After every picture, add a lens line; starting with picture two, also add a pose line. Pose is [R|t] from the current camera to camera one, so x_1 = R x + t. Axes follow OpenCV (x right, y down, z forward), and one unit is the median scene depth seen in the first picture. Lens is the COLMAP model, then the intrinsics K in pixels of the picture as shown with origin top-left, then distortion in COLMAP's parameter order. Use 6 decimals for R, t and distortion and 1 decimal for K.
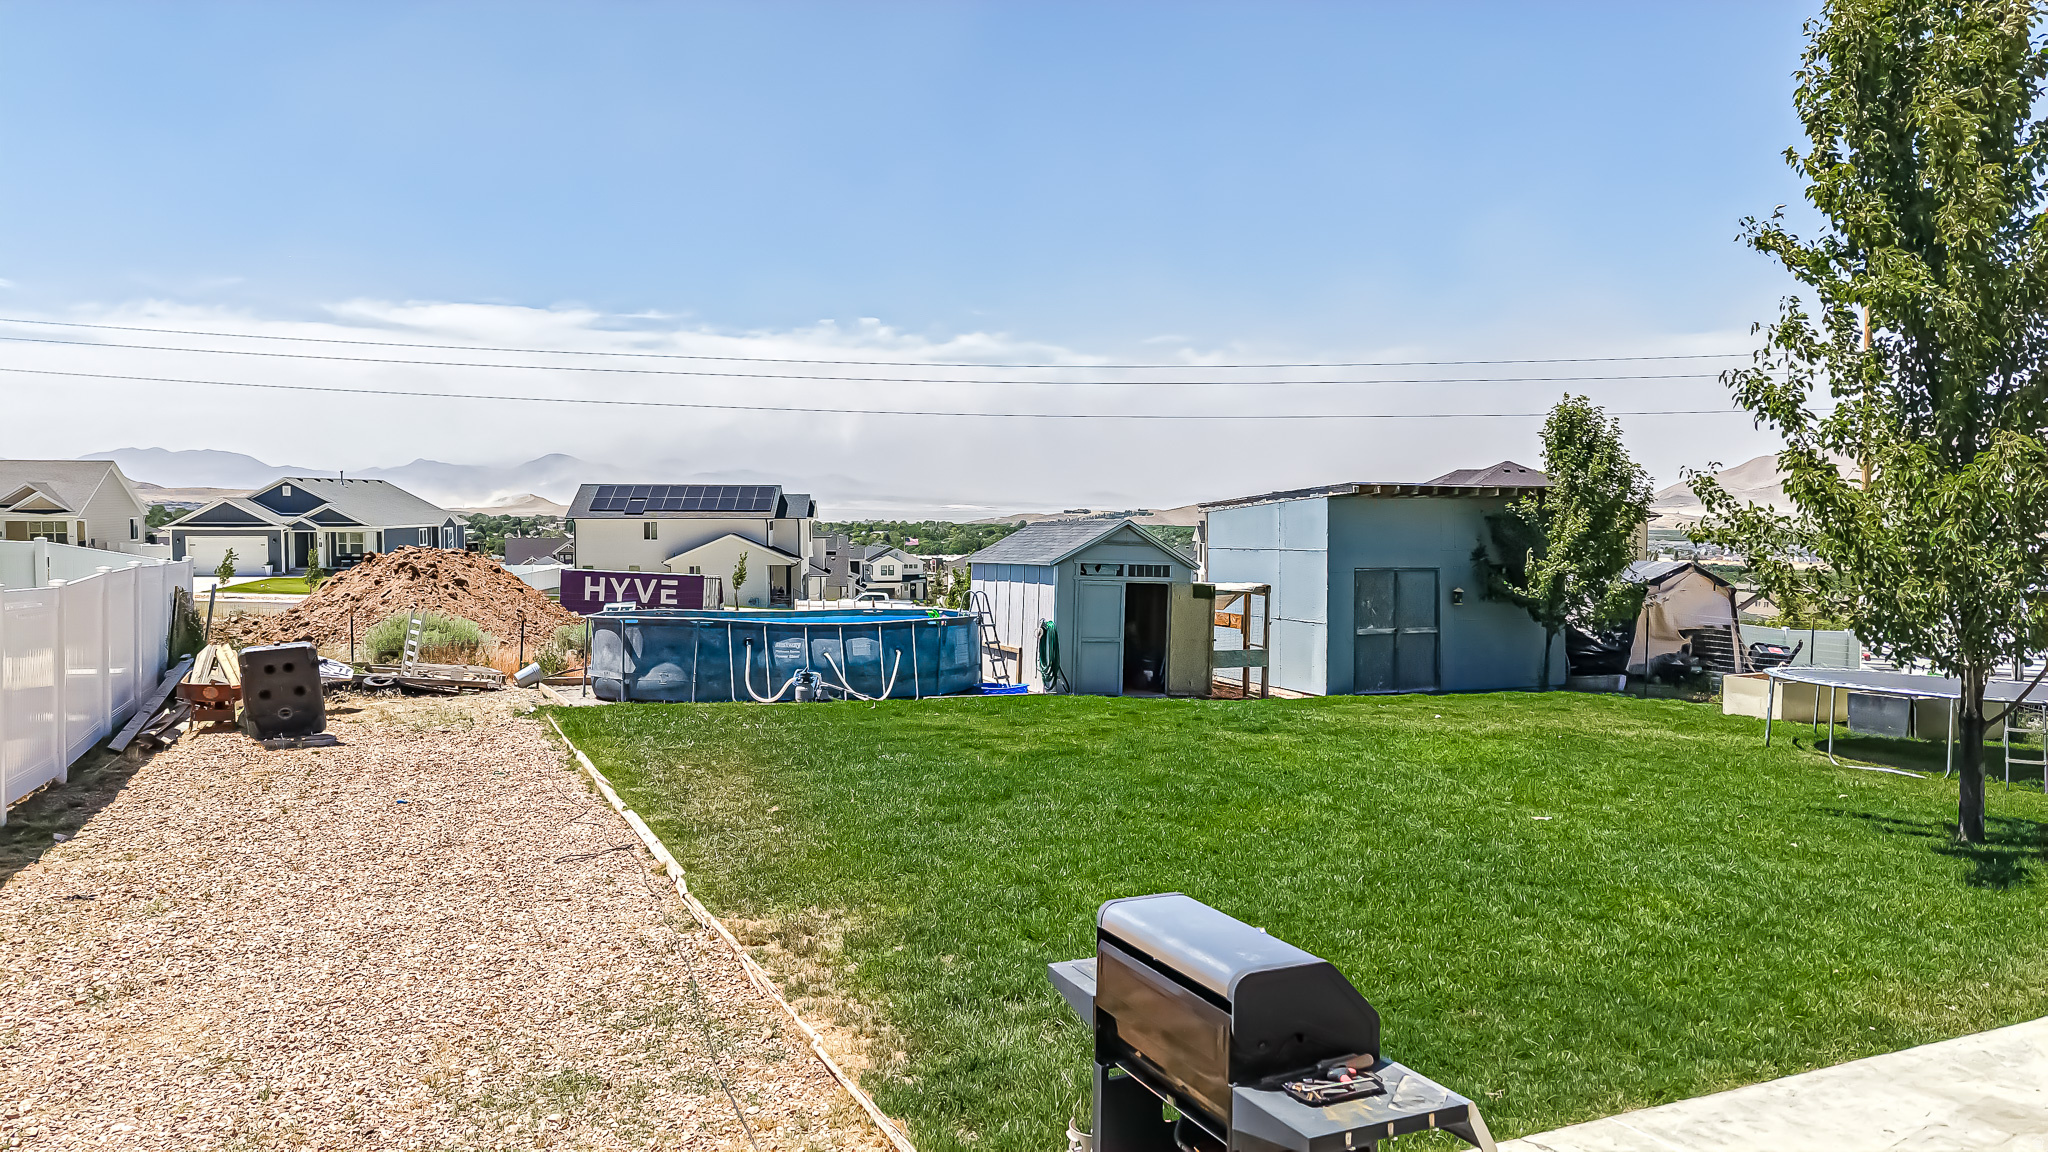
lens RADIAL K [[1411.1, 0, 978.1], [0, 1411.1, 564.0], [0, 0, 1]] dist [0.194992, -0.273475]
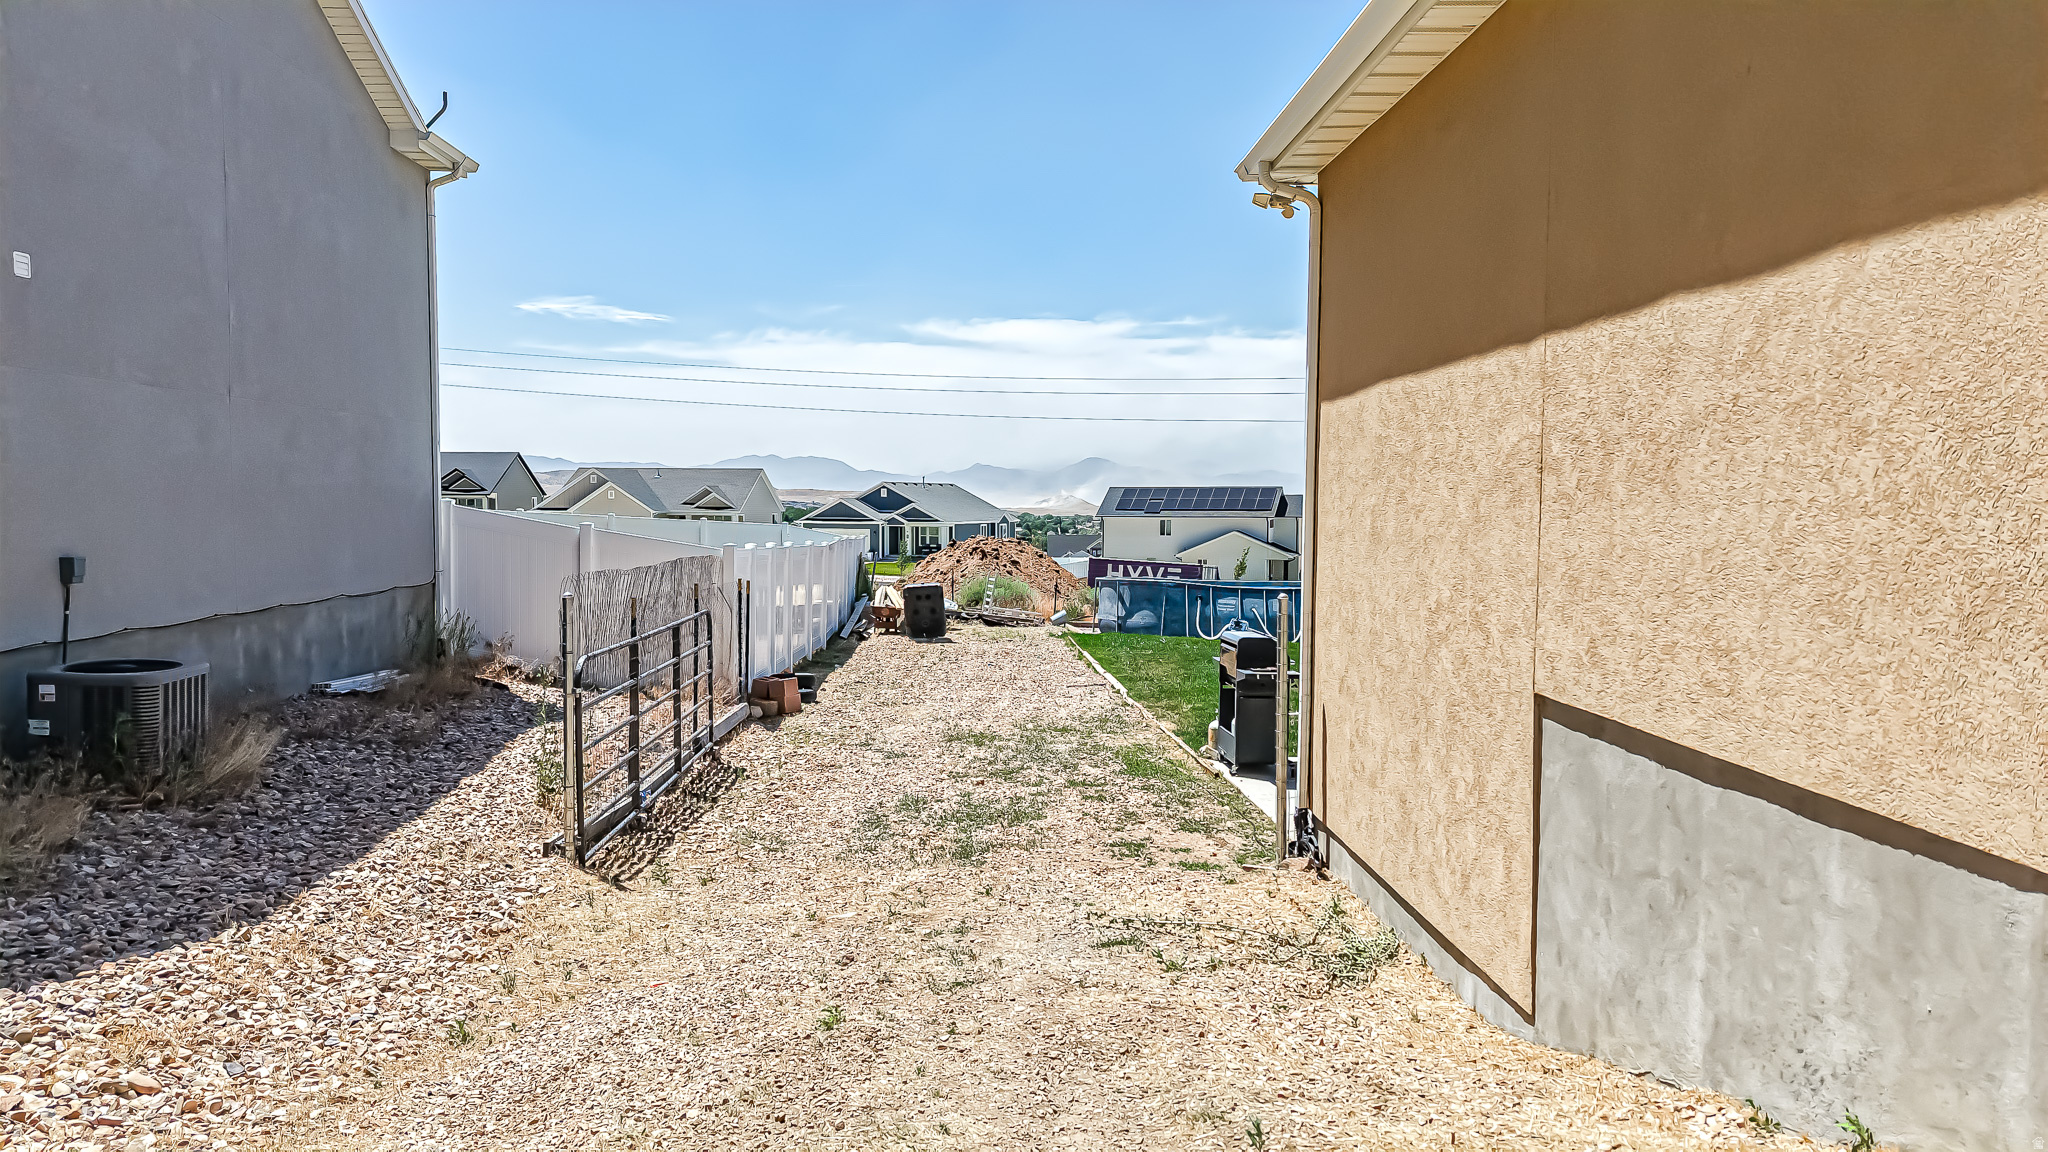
lens RADIAL K [[1411.1, 0, 978.1], [0, 1411.1, 564.0], [0, 0, 1]] dist [0.194992, -0.273475]
pose [[0.933121, 0.021920, -0.358894, 0.138672], [-0.022045, 0.999750, 0.003745, 0.018343], [0.358886, 0.004418, 0.933371, -0.414073]]
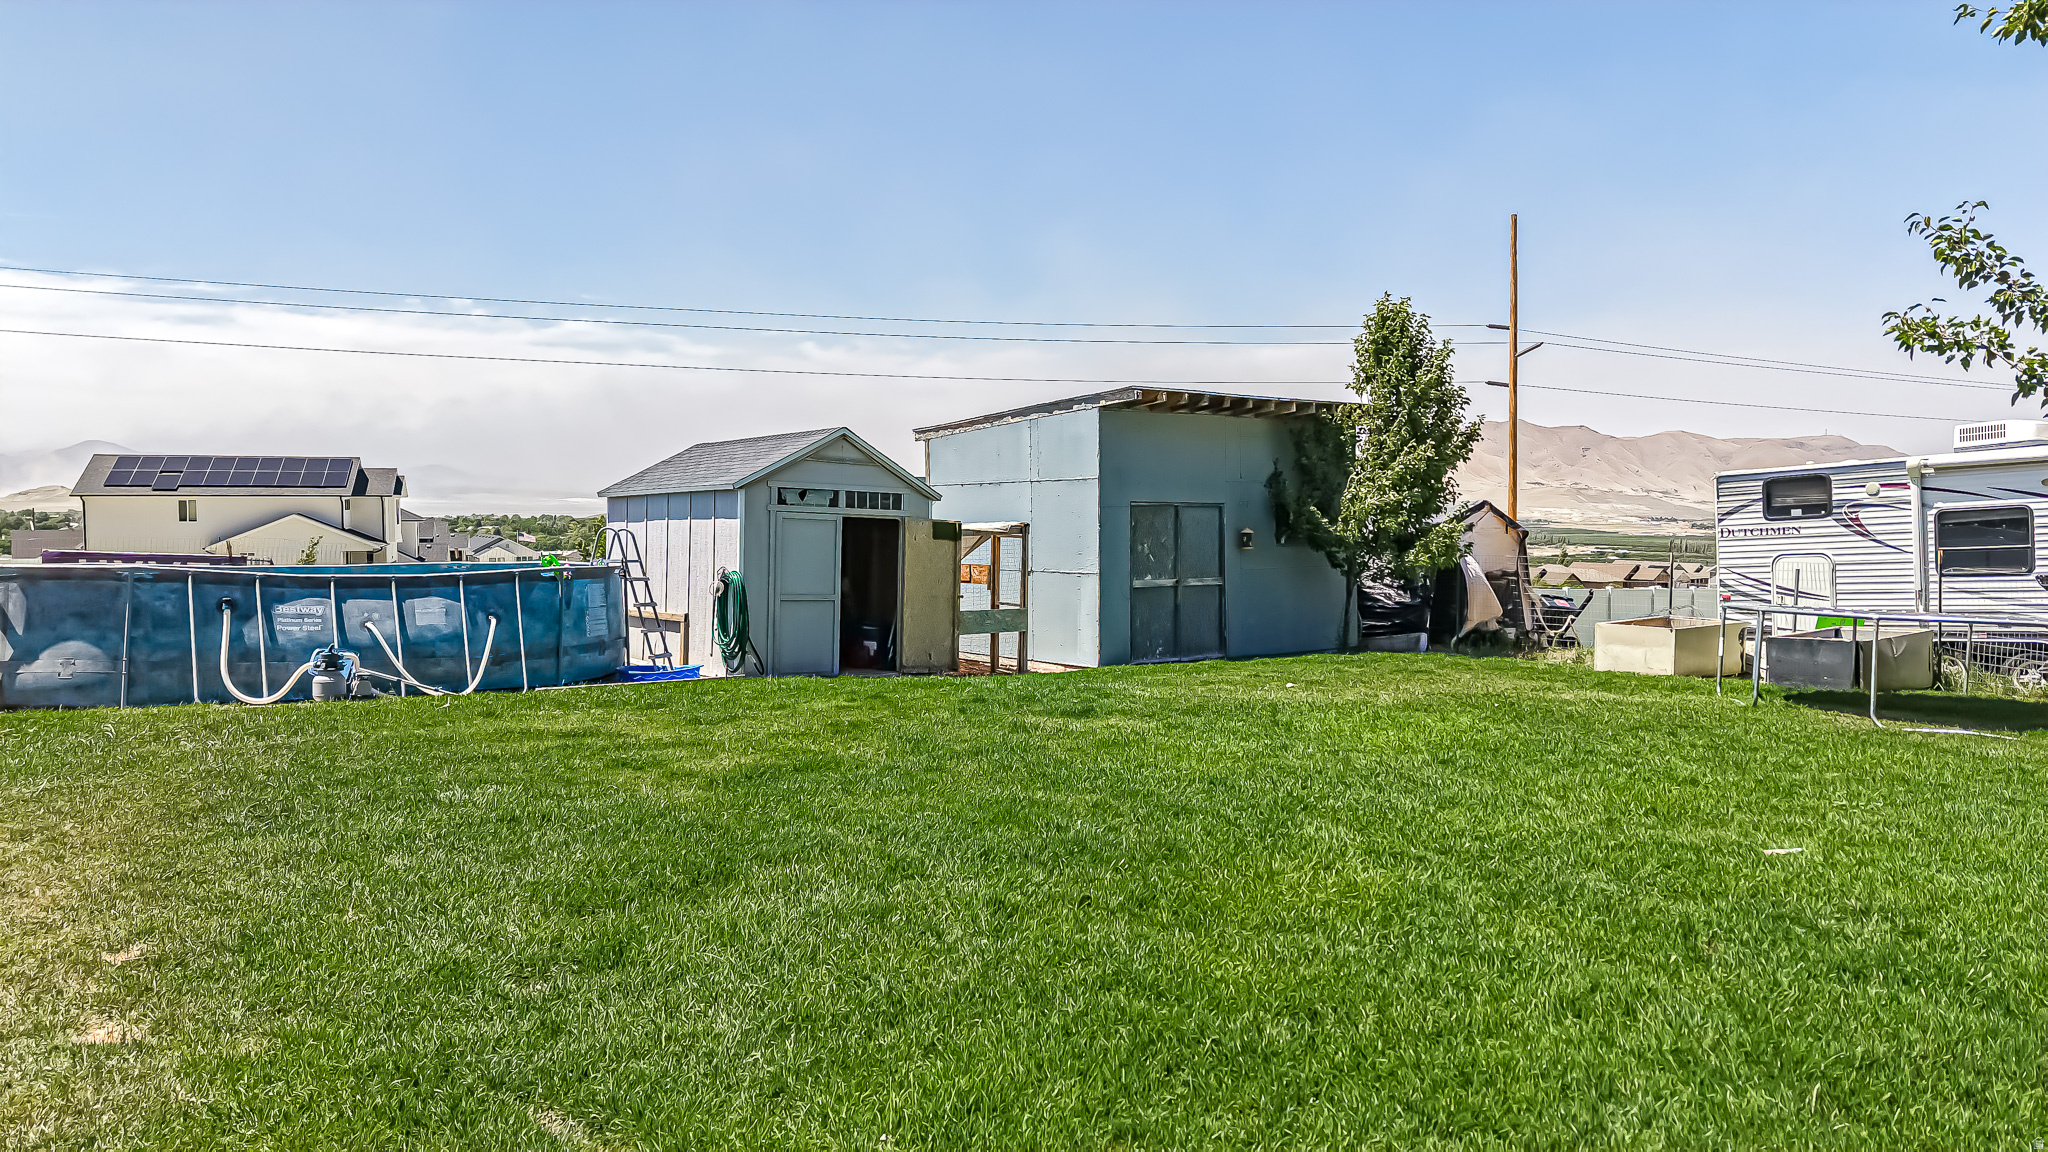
lens RADIAL K [[1365.4, 0, 1021.6], [0, 1365.4, 582.6], [0, 0, 1]] dist [0.074212, -0.091068]
pose [[0.956021, -0.009308, 0.293151, -0.009794], [0.005423, 0.999886, 0.014064, 0.036078], [-0.293249, -0.011855, 0.955963, 0.312713]]
